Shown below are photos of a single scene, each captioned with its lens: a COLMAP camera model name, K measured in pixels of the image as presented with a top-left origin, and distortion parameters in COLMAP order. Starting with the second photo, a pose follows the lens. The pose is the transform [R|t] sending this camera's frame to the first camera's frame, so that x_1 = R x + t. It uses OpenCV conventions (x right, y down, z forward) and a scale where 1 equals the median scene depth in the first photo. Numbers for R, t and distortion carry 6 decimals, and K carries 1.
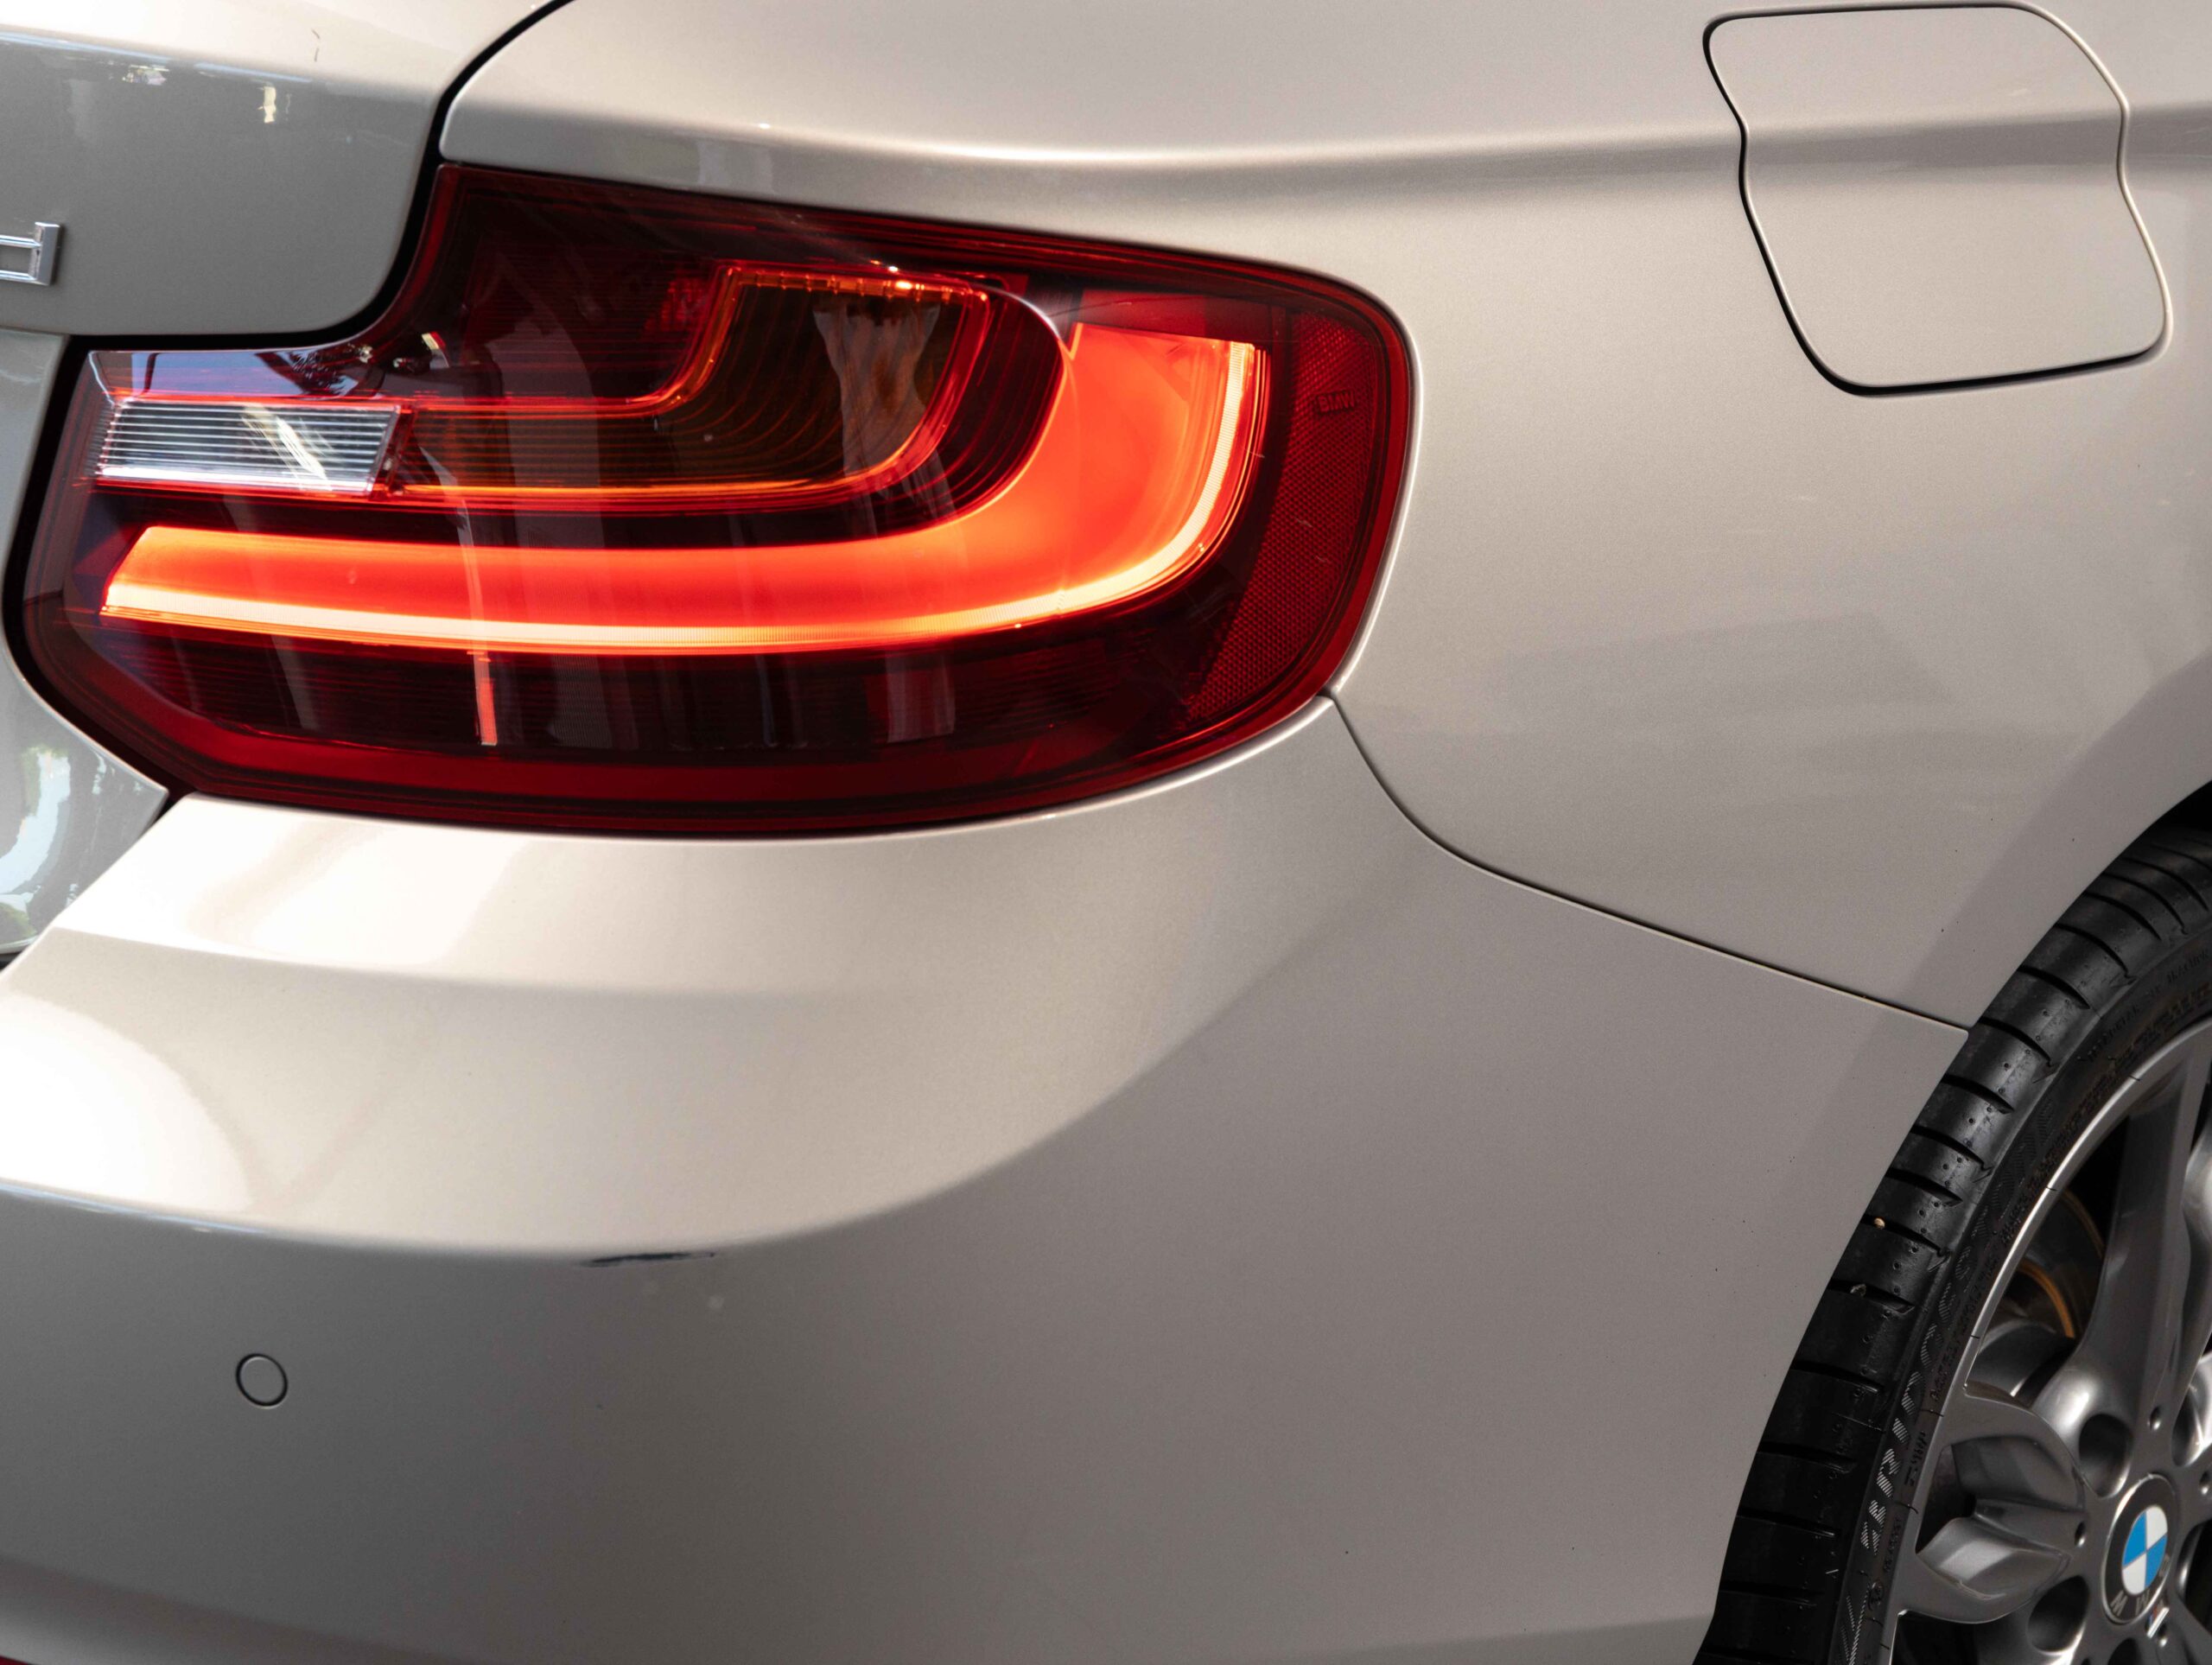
lens RADIAL K [[4646.5, 0, 1106.0], [0, 4646.5, 832.5], [0, 0, 1]] dist [0.031952, -1.019848]
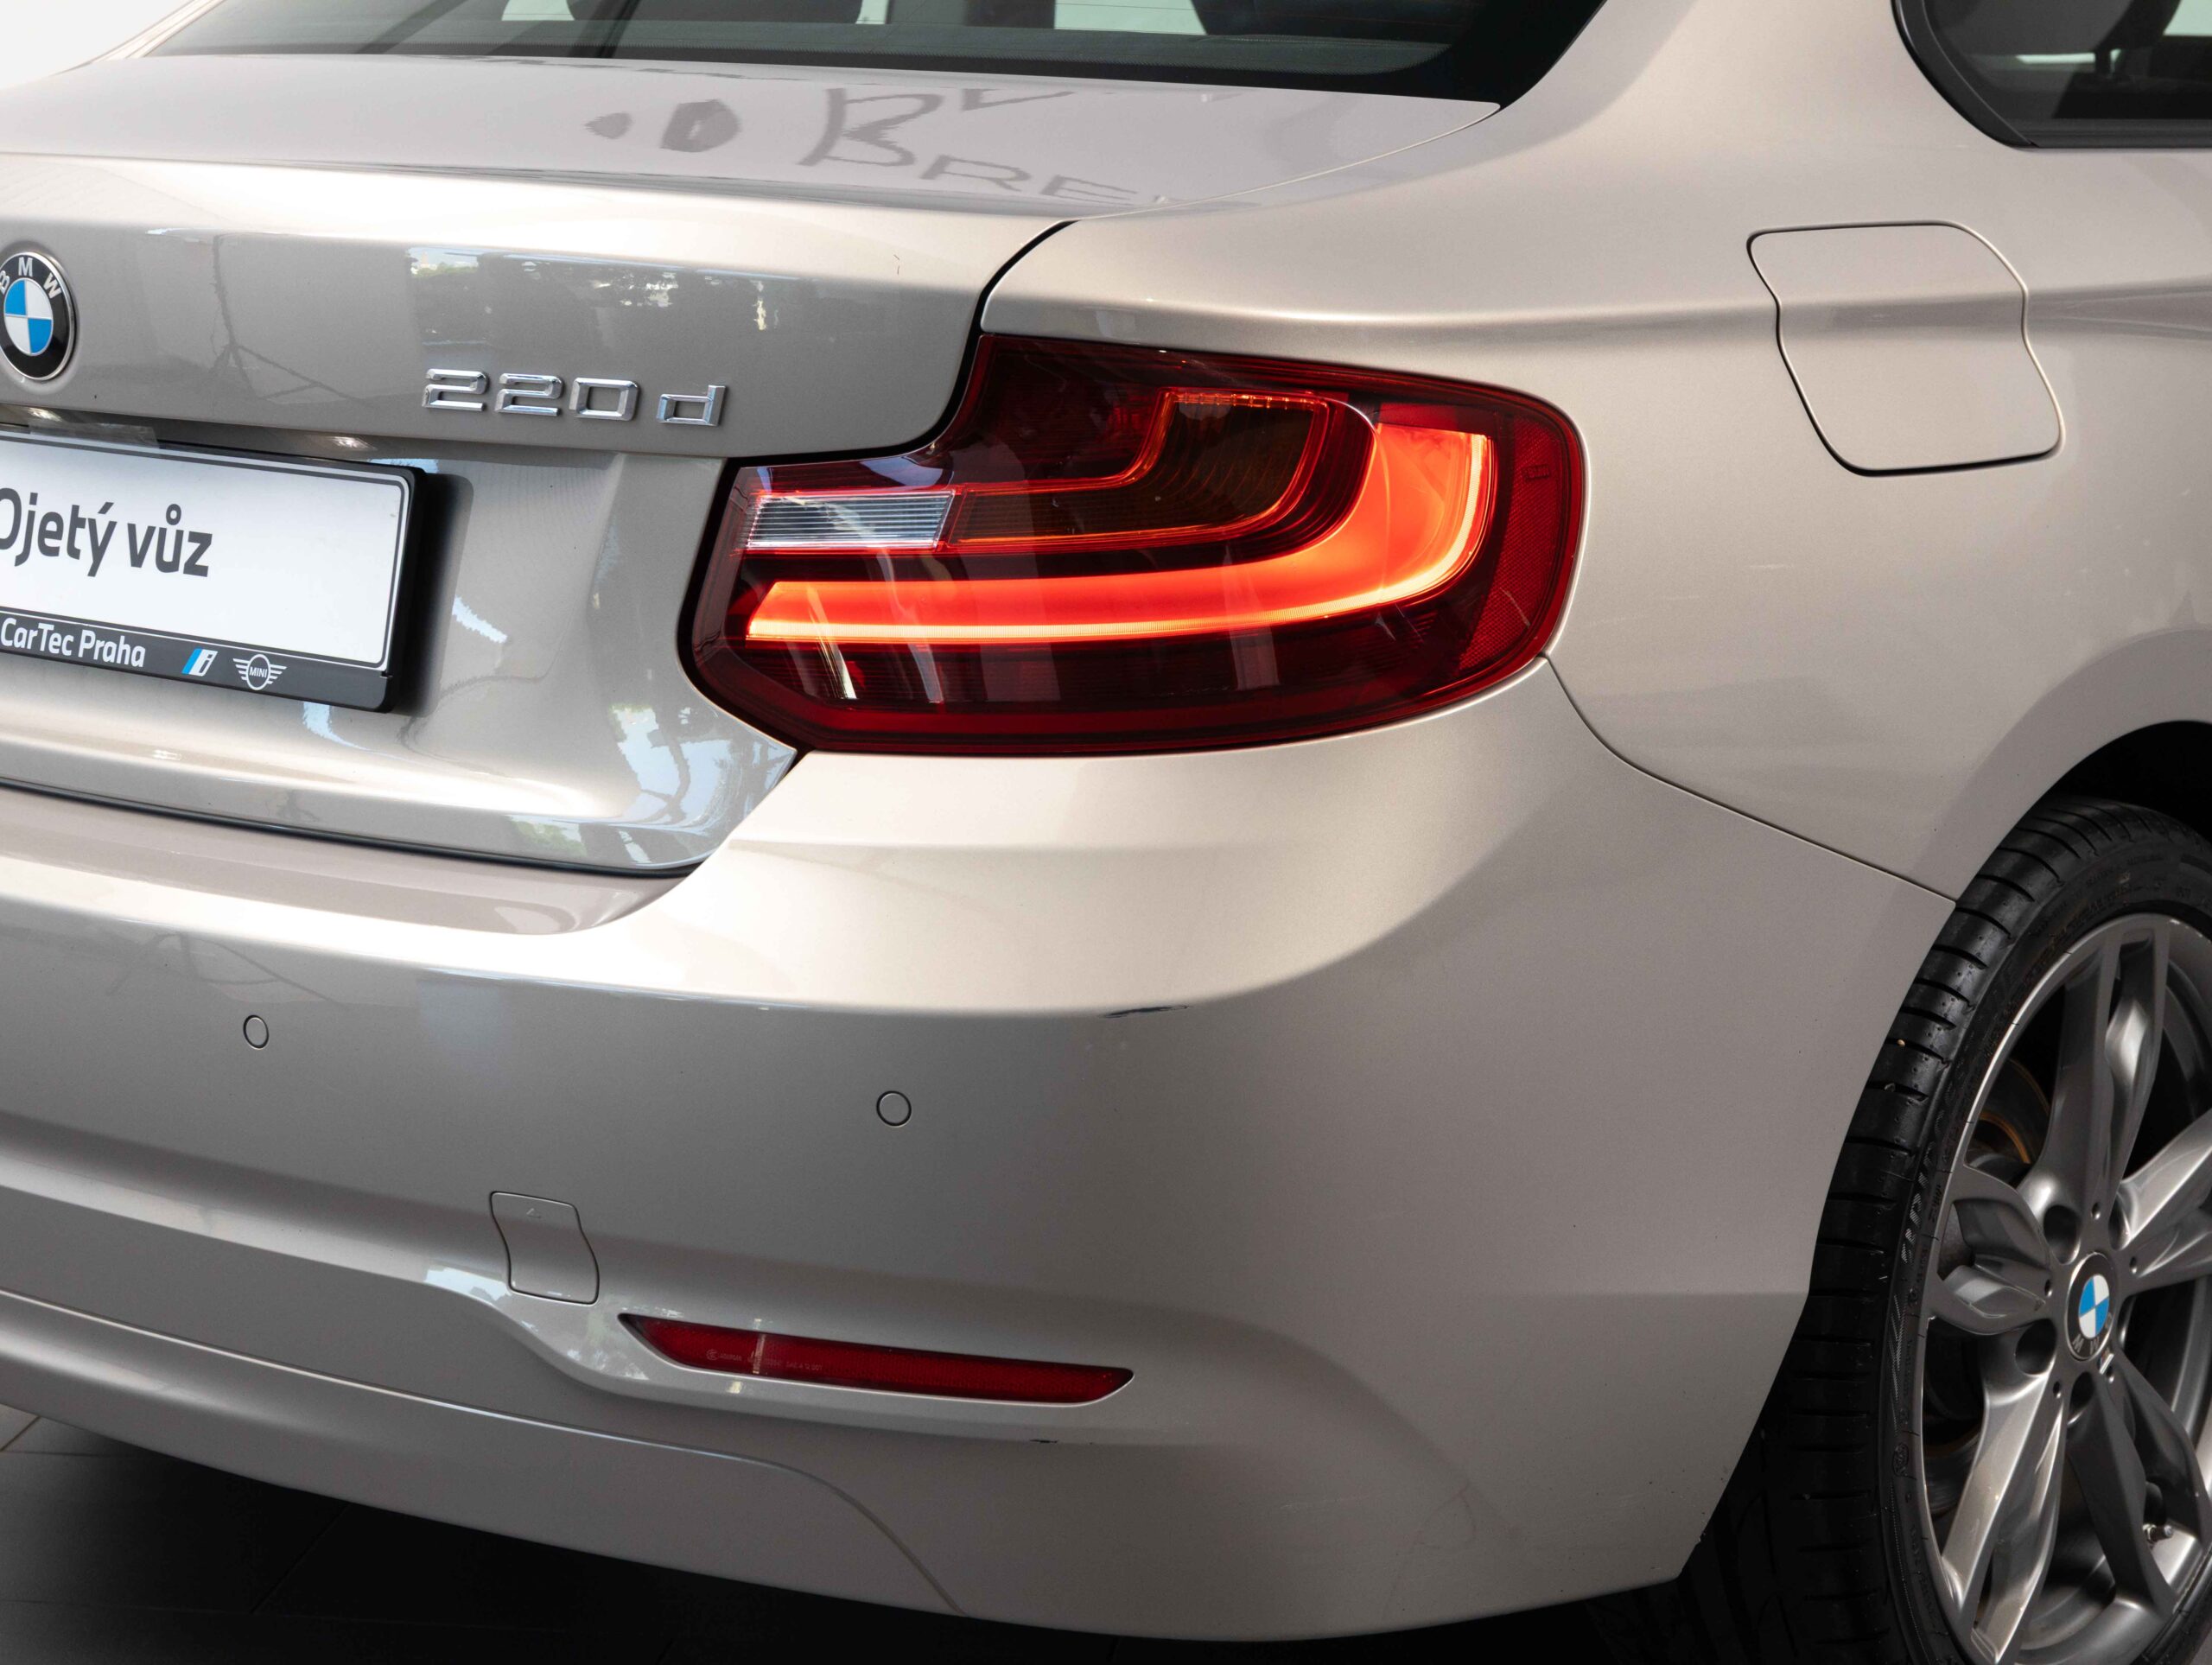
lens RADIAL K [[4646.5, 0, 1106.0], [0, 4646.5, 832.5], [0, 0, 1]] dist [0.031952, -1.019848]
pose [[0.998961, -0.038634, 0.024164, -0.119205], [0.040408, 0.996147, -0.077836, 0.124028], [-0.021064, 0.078732, 0.996673, -0.469851]]
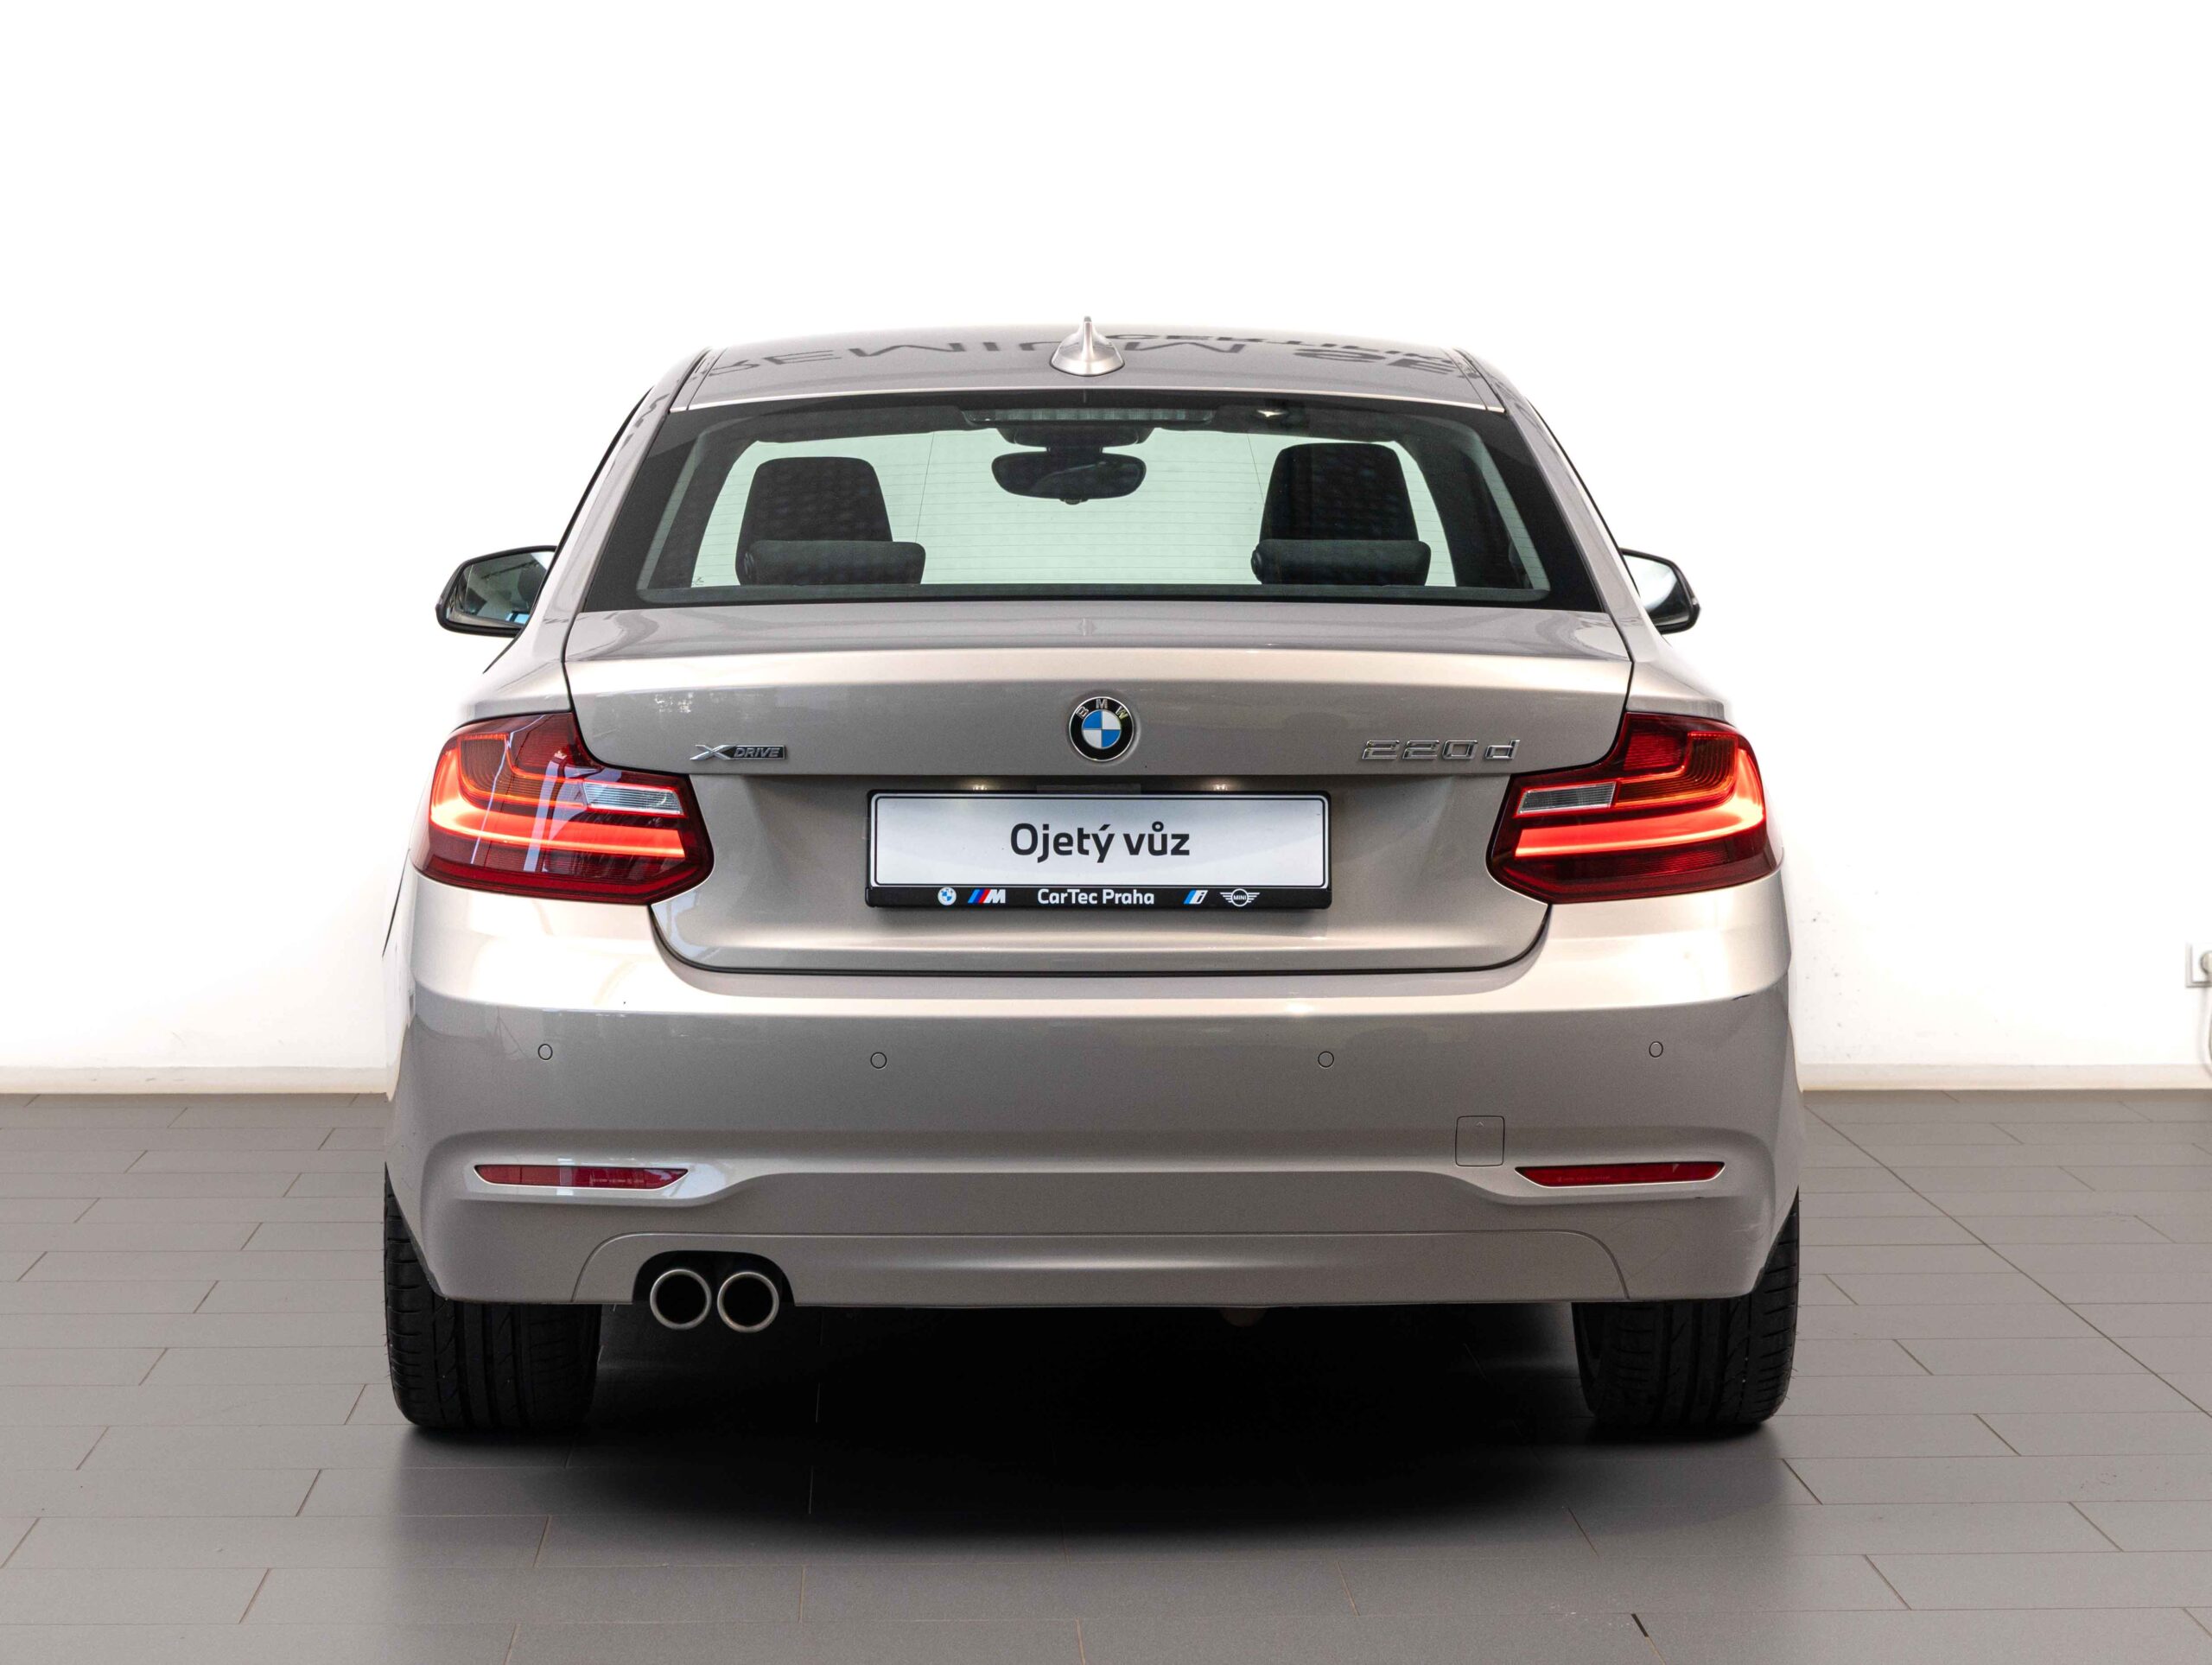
lens RADIAL K [[4896.9, 0, 1106.0], [0, 4896.9, 832.5], [0, 0, 1]] dist [-0.052279, -0.474762]
pose [[0.744777, -0.076999, 0.662856, -2.437329], [0.201918, 0.972760, -0.113875, 0.244776], [-0.636032, 0.218655, 0.740036, -1.261759]]
